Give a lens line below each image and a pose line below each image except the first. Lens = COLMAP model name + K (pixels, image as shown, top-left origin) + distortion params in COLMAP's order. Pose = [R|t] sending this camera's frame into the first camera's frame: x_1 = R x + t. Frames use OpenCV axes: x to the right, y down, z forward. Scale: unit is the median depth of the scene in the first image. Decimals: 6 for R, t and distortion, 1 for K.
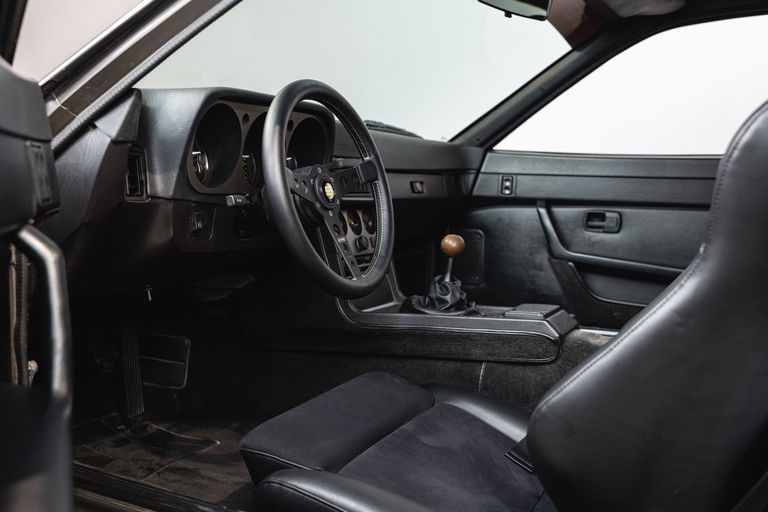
lens RADIAL K [[730.0, 0, 384.5], [0, 730.0, 255.0], [0, 0, 1]] dist [0.002949, 0.000000]
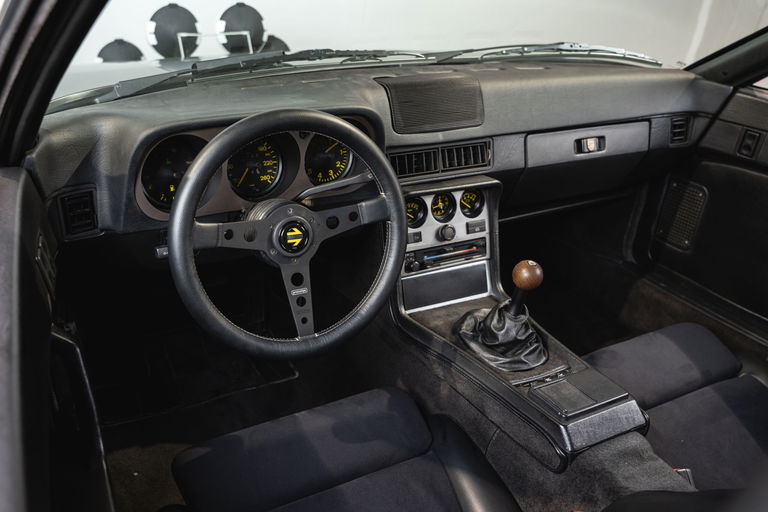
lens RADIAL K [[639.3, 0, 359.0], [0, 639.3, 278.3], [0, 0, 1]] dist [-0.029270, 0.002762]
pose [[0.803360, 0.298193, -0.515454, 0.317110], [-0.077663, 0.910664, 0.405783, -0.287319], [0.590407, -0.285959, 0.754749, 0.359212]]
